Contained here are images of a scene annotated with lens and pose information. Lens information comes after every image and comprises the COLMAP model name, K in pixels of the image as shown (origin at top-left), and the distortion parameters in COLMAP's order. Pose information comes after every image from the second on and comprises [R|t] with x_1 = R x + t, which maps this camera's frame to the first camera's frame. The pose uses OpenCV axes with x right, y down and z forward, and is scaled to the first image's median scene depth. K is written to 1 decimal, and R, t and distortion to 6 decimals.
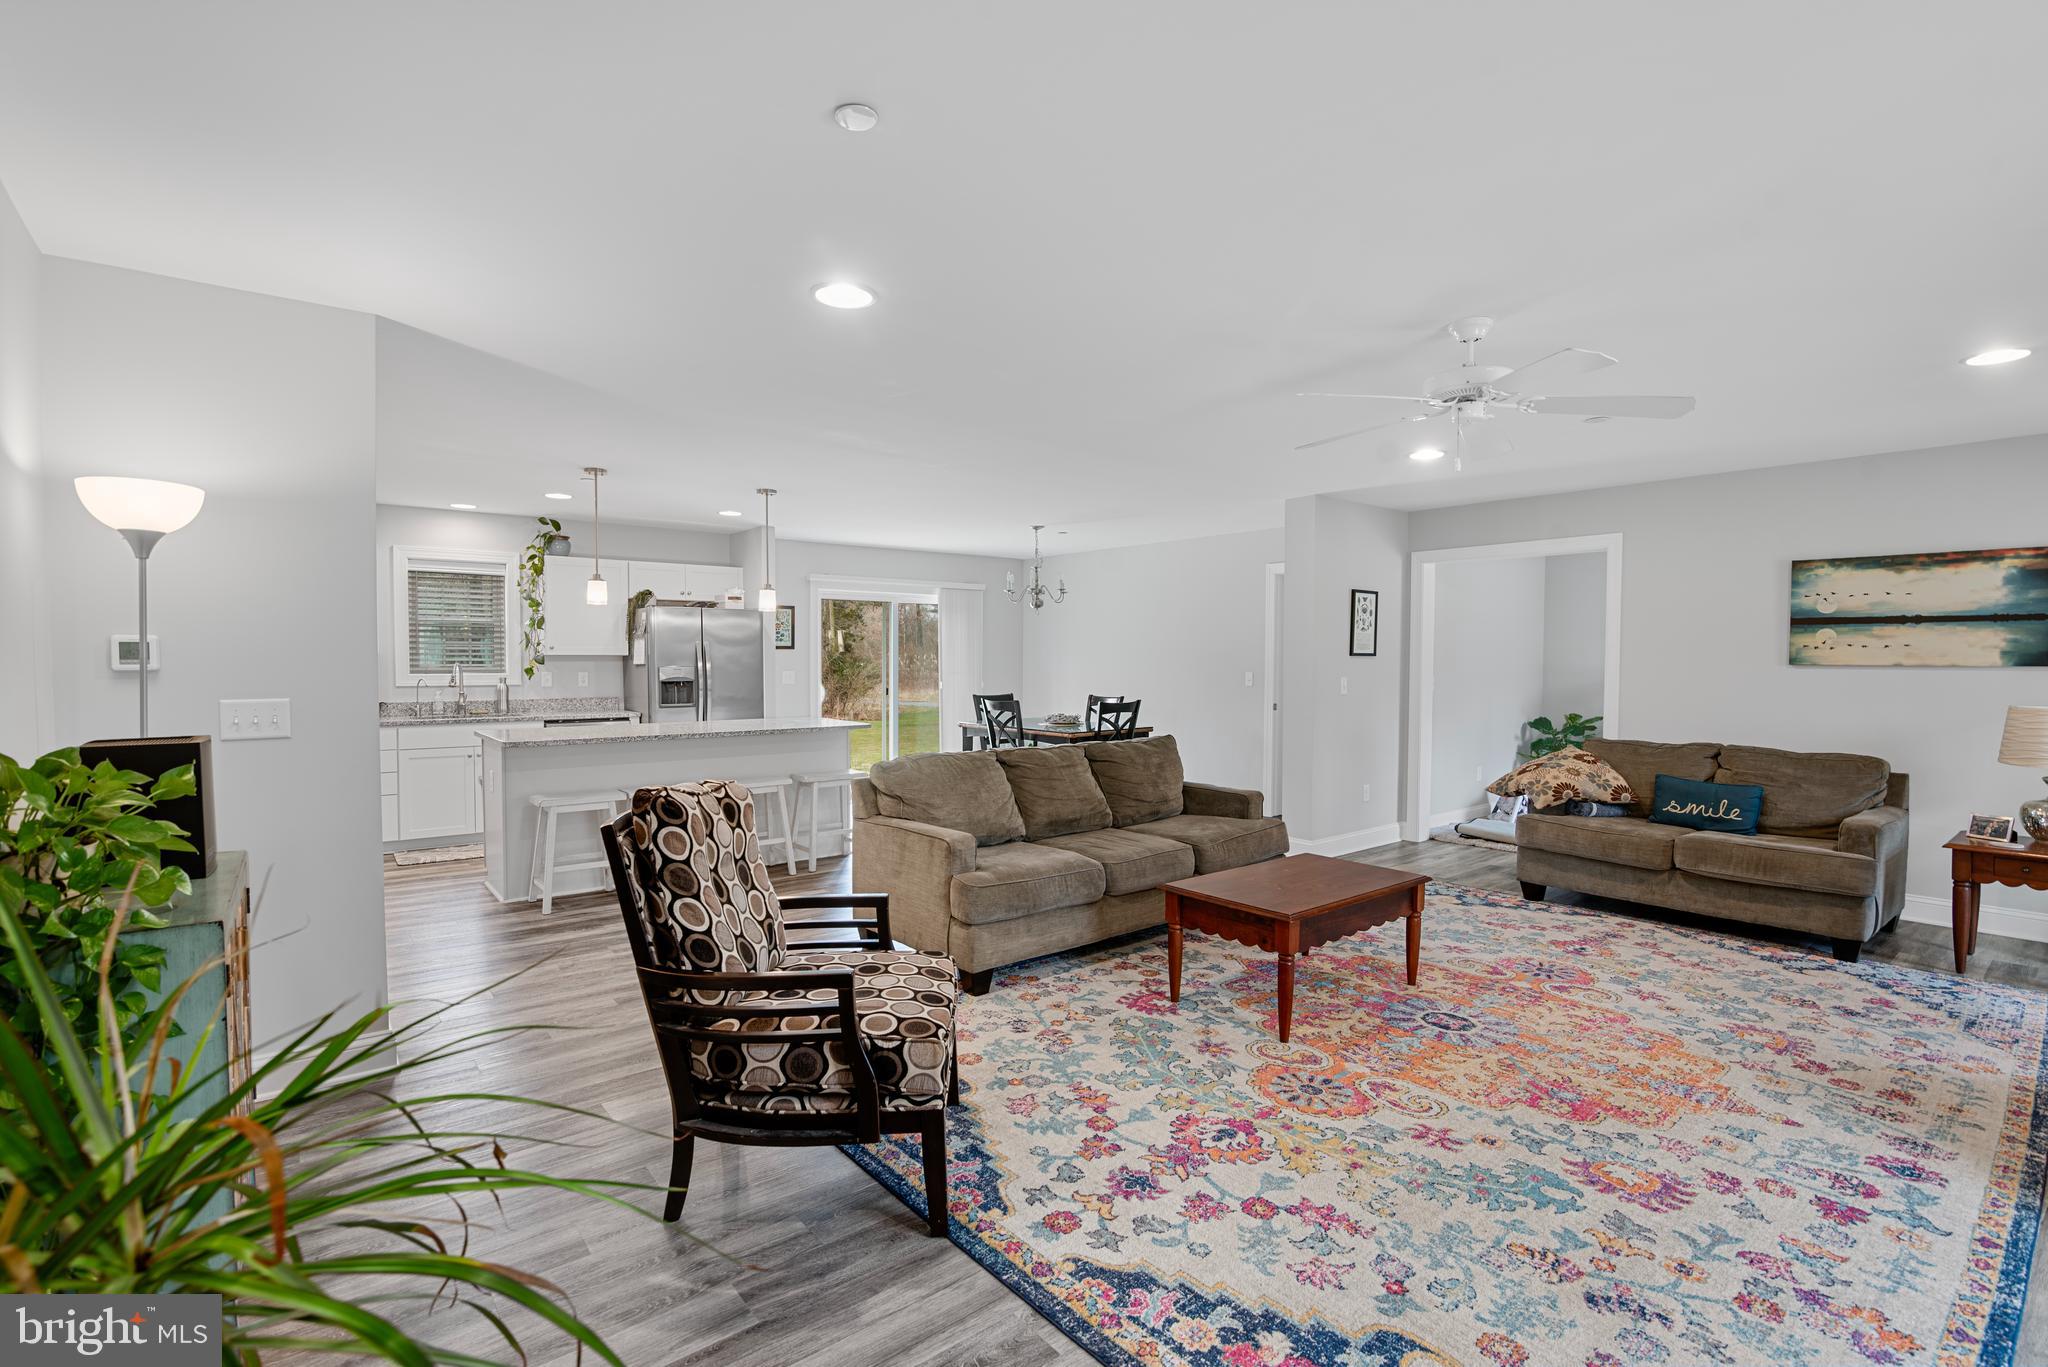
lens RADIAL K [[937.6, 0, 1026.6], [0, 937.6, 689.4], [0, 0, 1]] dist [-0.020176, 0.001371]
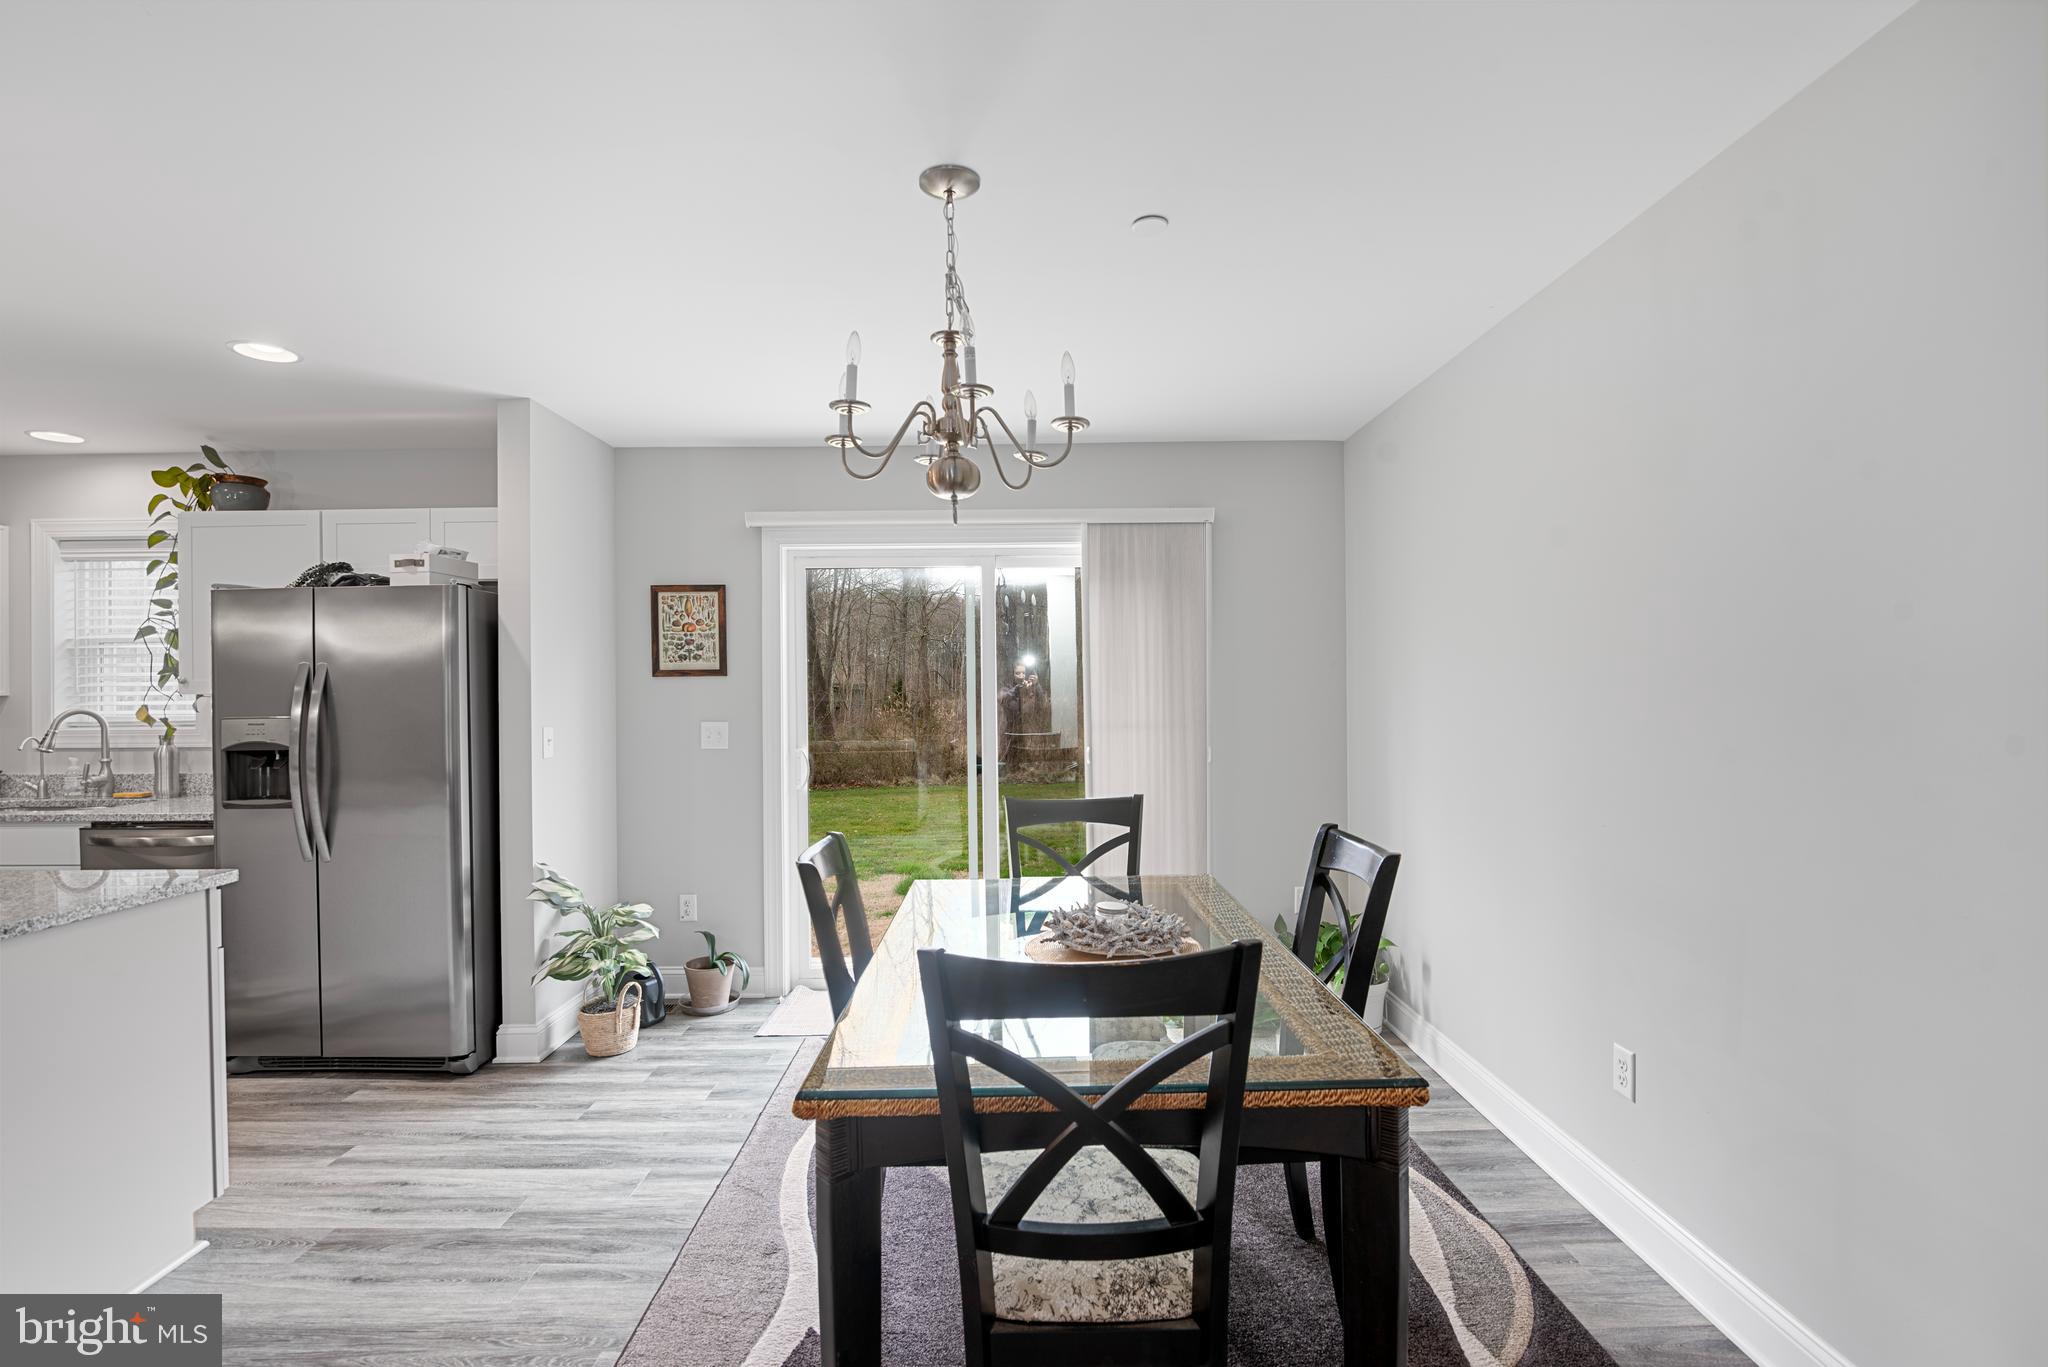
lens RADIAL K [[937.6, 0, 1026.6], [0, 937.6, 689.4], [0, 0, 1]] dist [-0.020176, 0.001371]
pose [[0.781210, -0.010663, -0.624177, 0.436562], [-0.009706, 0.999526, -0.029223, -0.063492], [0.624193, 0.028888, 0.780736, 1.927525]]
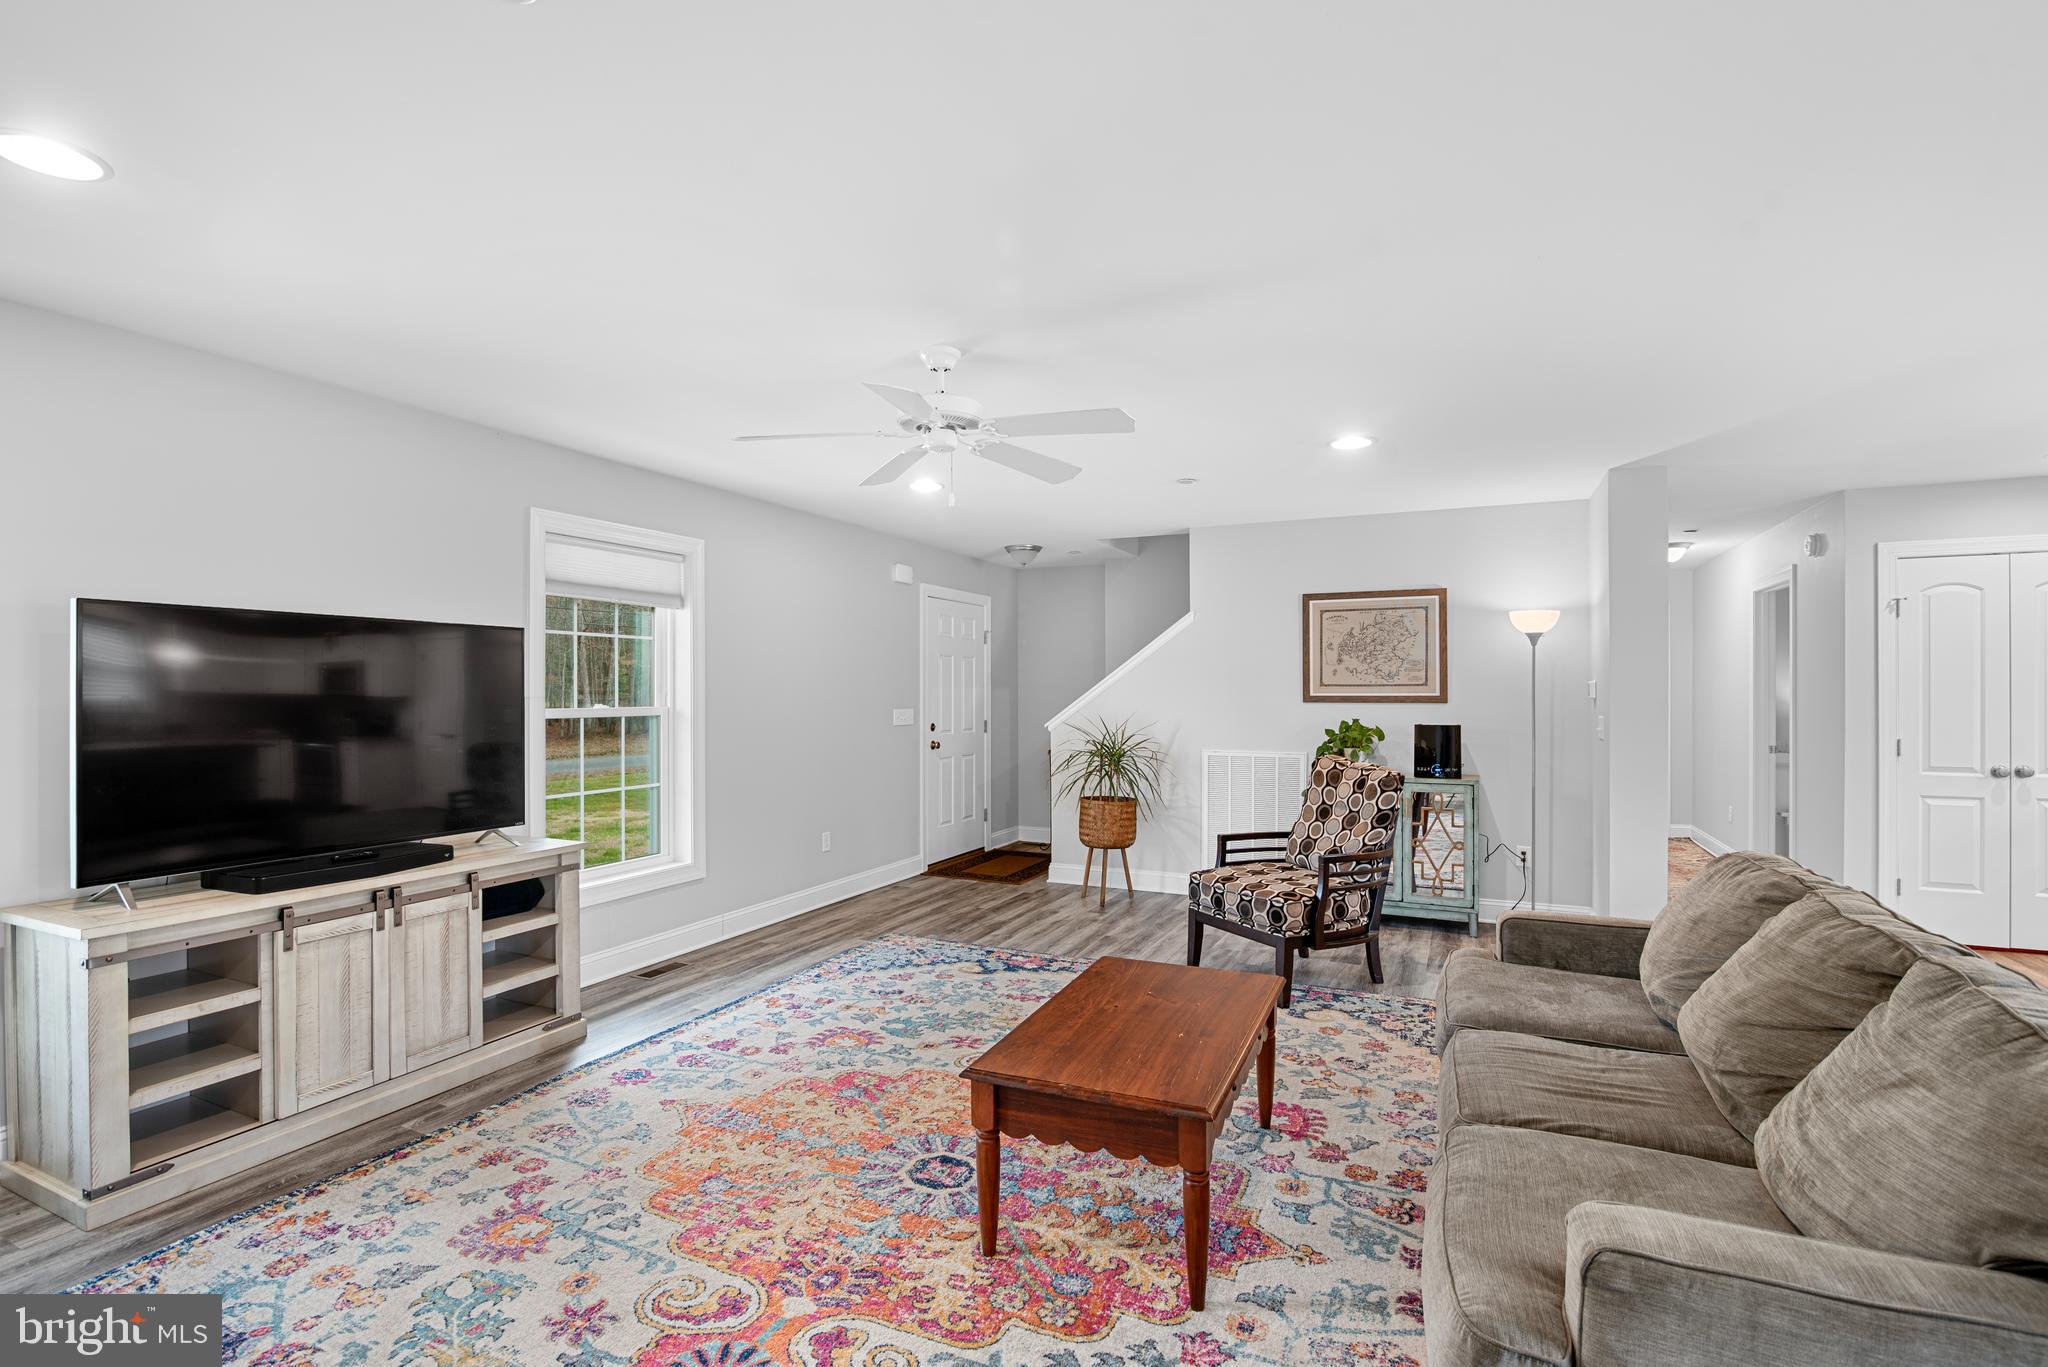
lens RADIAL K [[937.6, 0, 1026.6], [0, 937.6, 689.4], [0, 0, 1]] dist [-0.020176, 0.001371]
pose [[-0.900340, -0.004064, -0.435169, 0.753615], [-0.017339, 0.999497, 0.026538, -0.056806], [0.434842, 0.031439, -0.899958, 1.775332]]
